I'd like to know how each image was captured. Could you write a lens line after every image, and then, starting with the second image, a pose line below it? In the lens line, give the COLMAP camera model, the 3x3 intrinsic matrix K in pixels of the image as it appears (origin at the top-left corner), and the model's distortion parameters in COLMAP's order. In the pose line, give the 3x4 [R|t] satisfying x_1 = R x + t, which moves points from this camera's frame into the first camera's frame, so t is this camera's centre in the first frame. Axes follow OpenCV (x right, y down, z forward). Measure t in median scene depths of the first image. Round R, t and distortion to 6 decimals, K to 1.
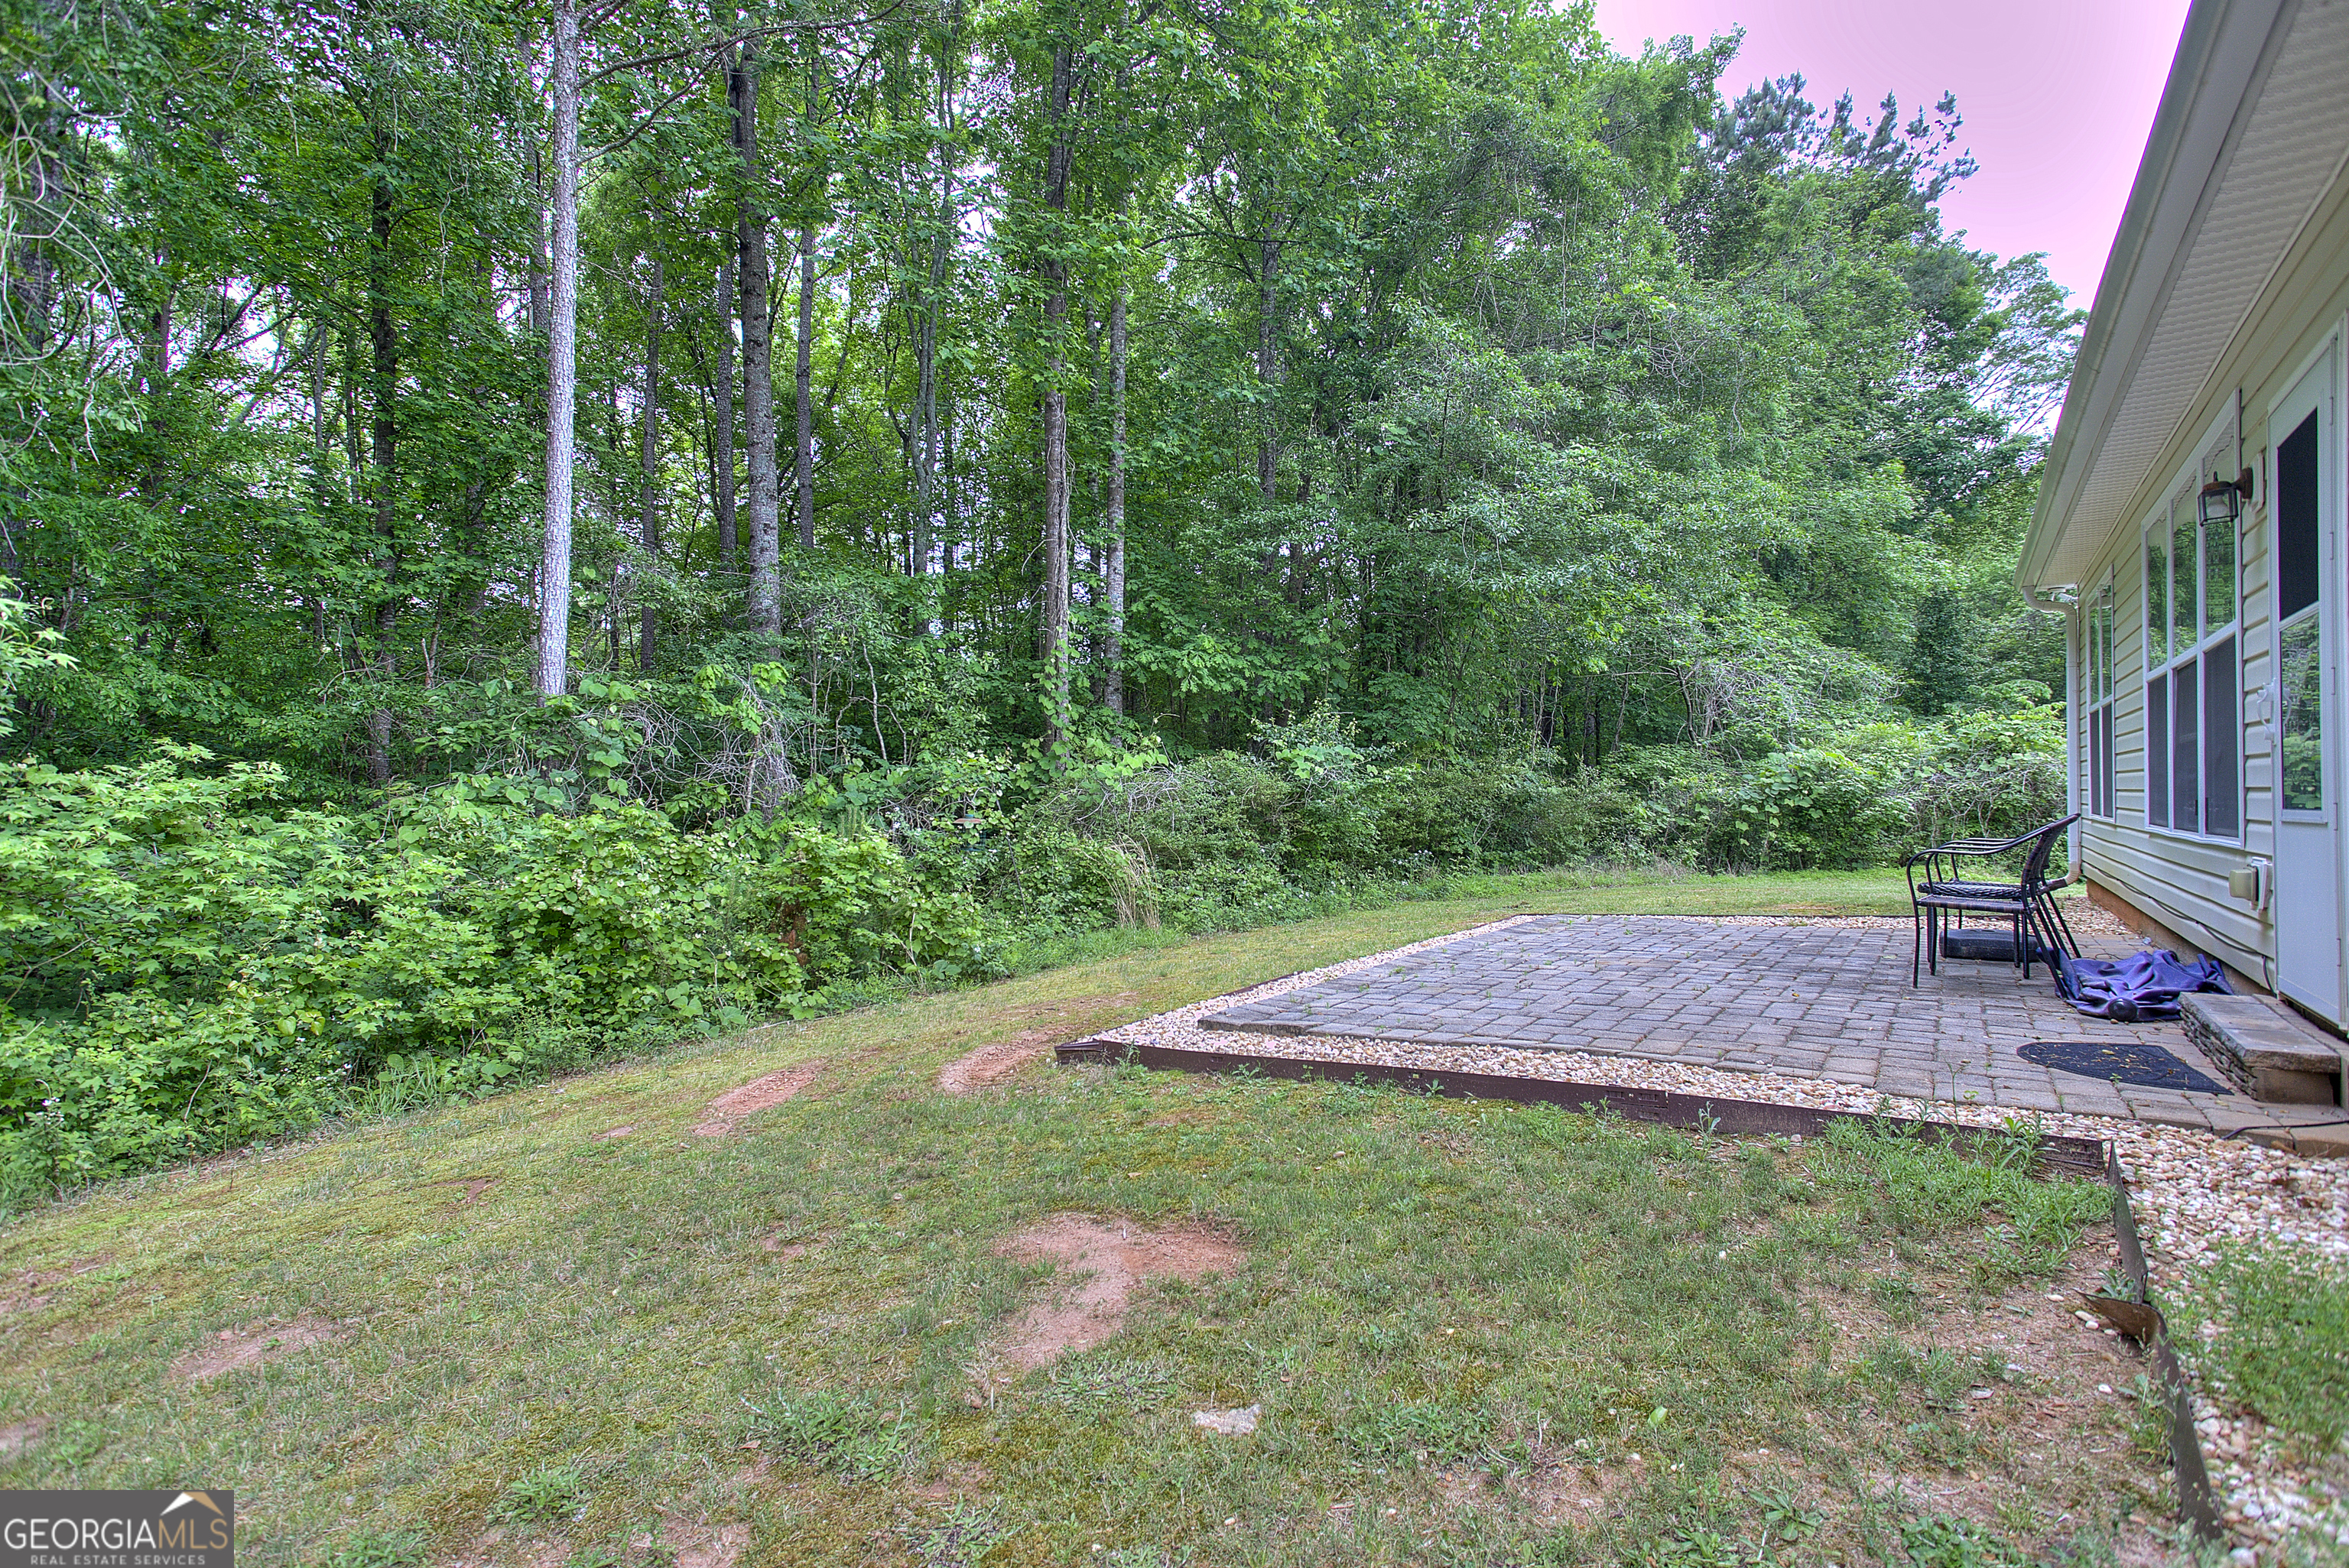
lens RADIAL K [[1130.4, 0, 1173.3], [0, 1130.4, 792.3], [0, 0, 1]] dist [0.004322, 0.000827]
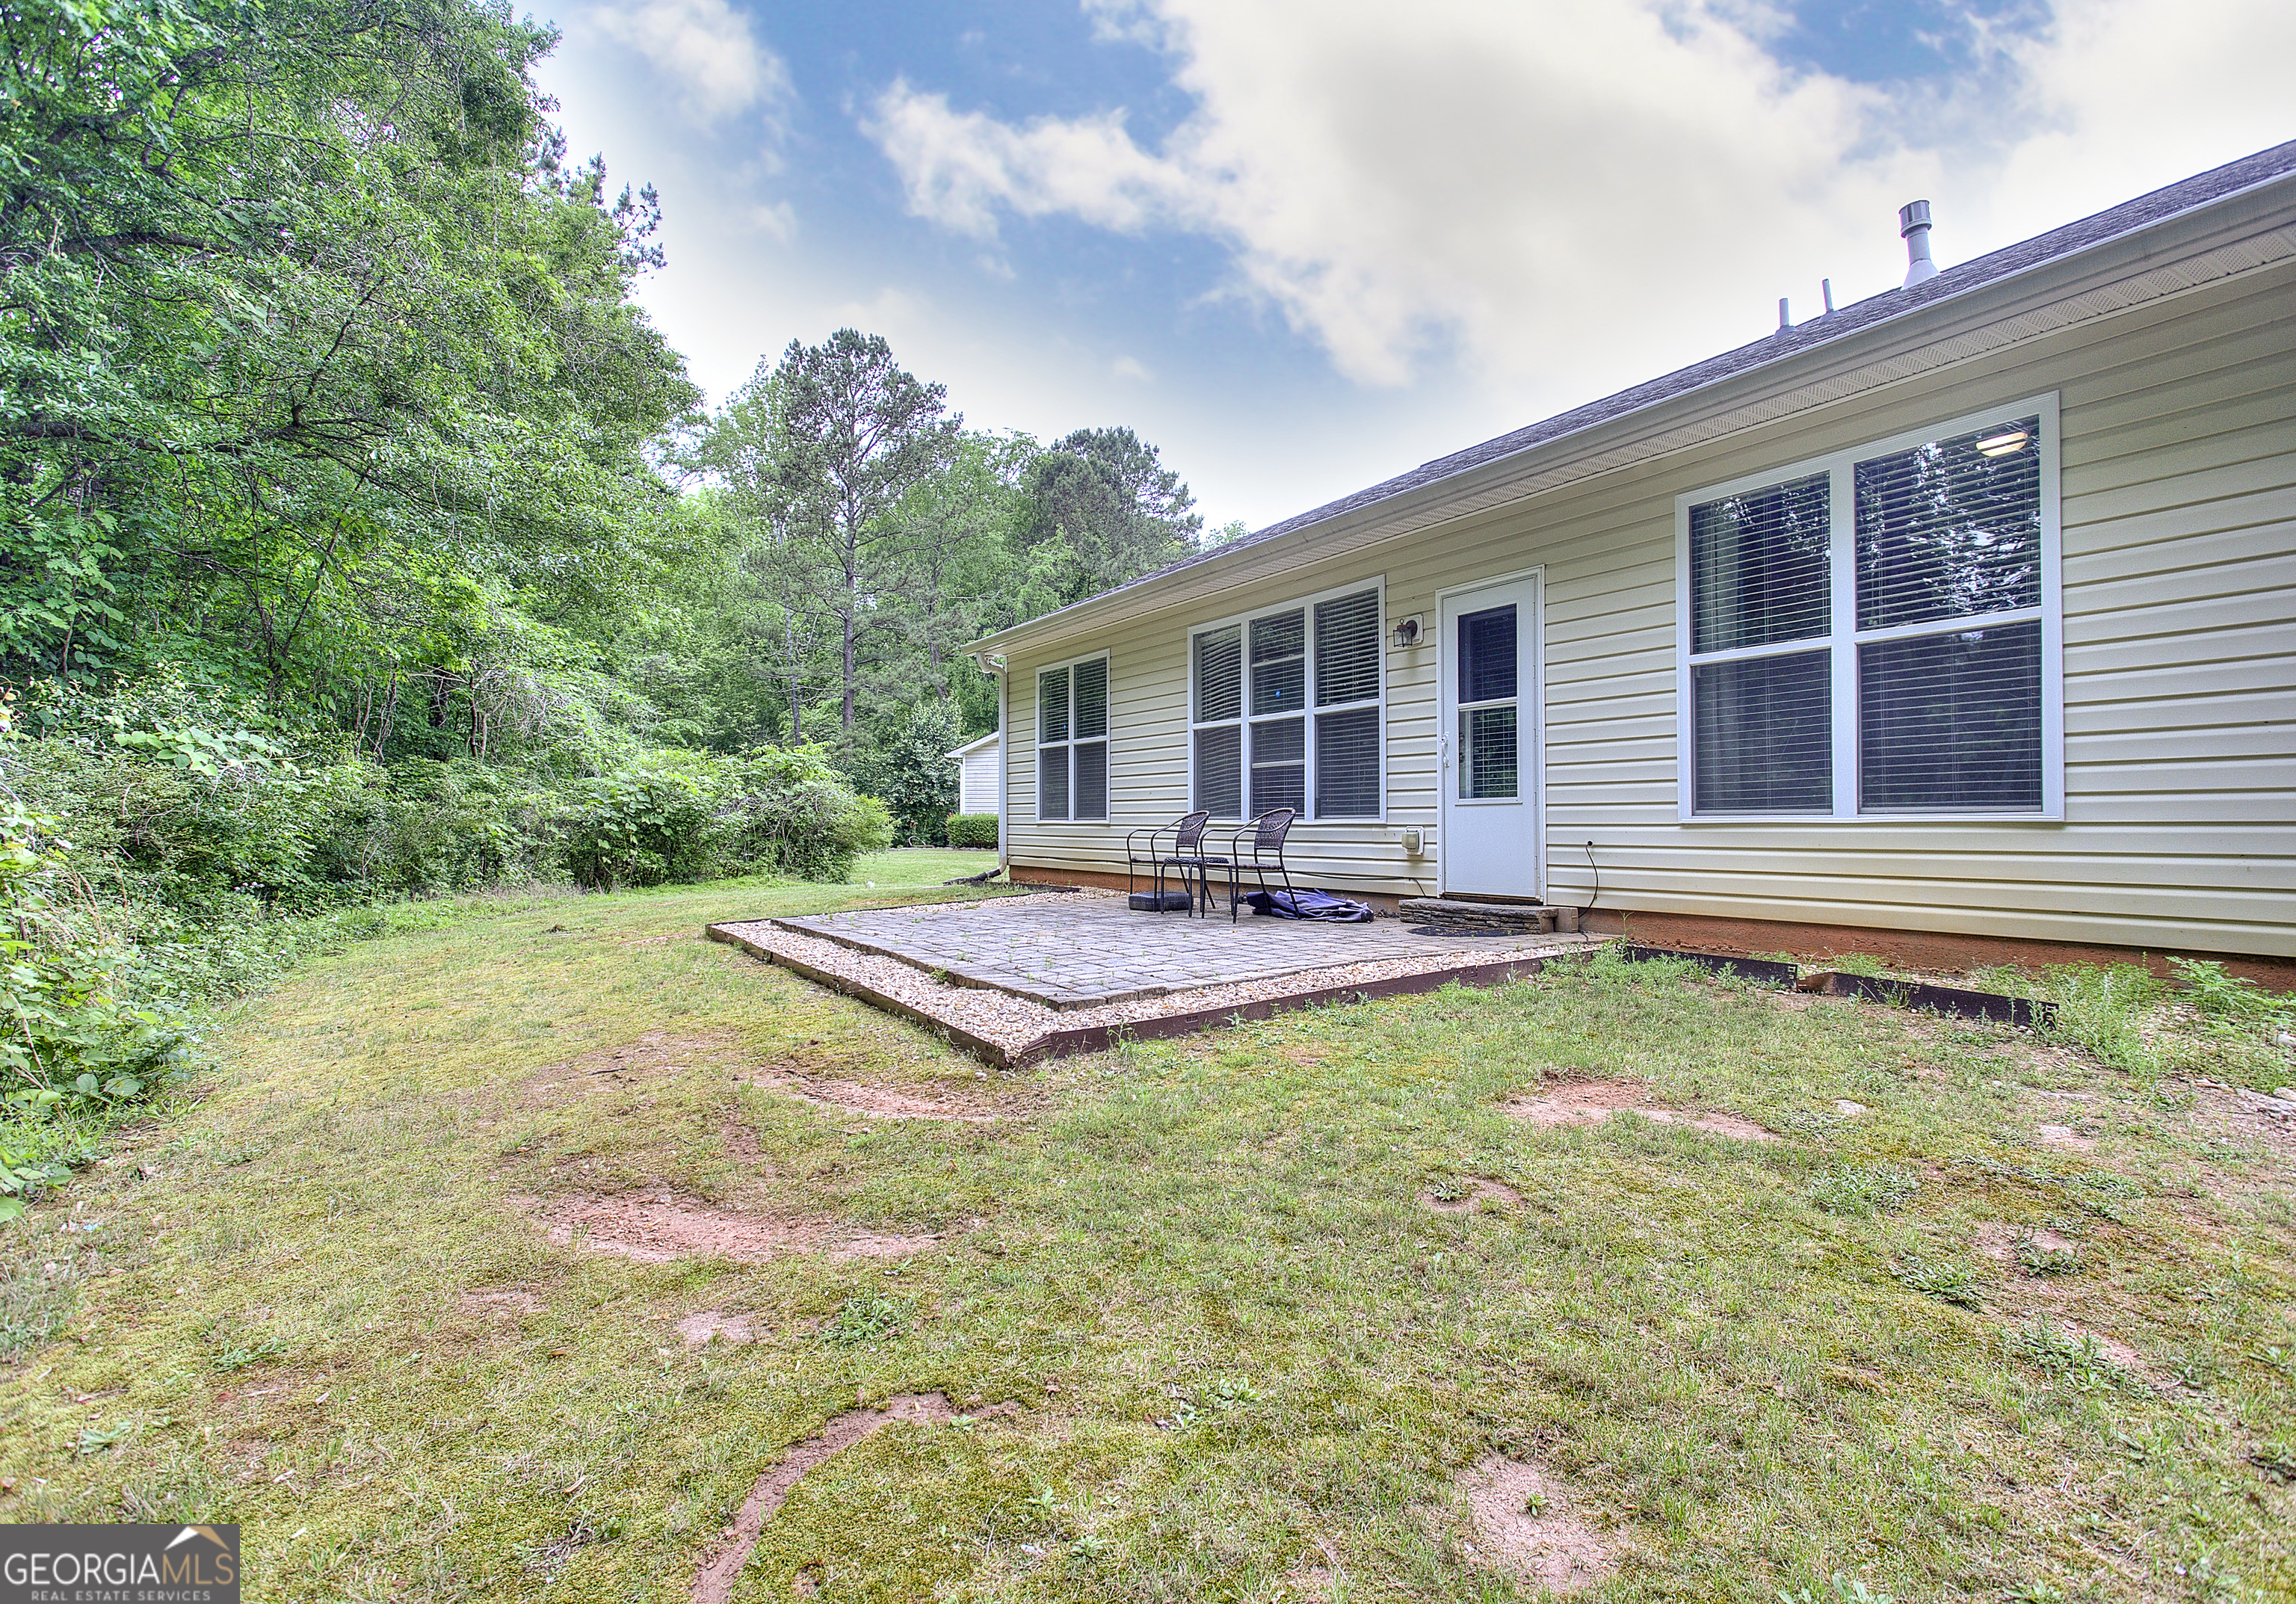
lens RADIAL K [[1170.2, 0, 1151.1], [0, 1170.2, 805.8], [0, 0, 1]] dist [0.003596, 0.004226]
pose [[0.398637, 0.018086, 0.916930, -0.245968], [-0.001100, 0.999814, -0.019243, 0.015466], [-0.917108, 0.006663, 0.398583, 0.153341]]
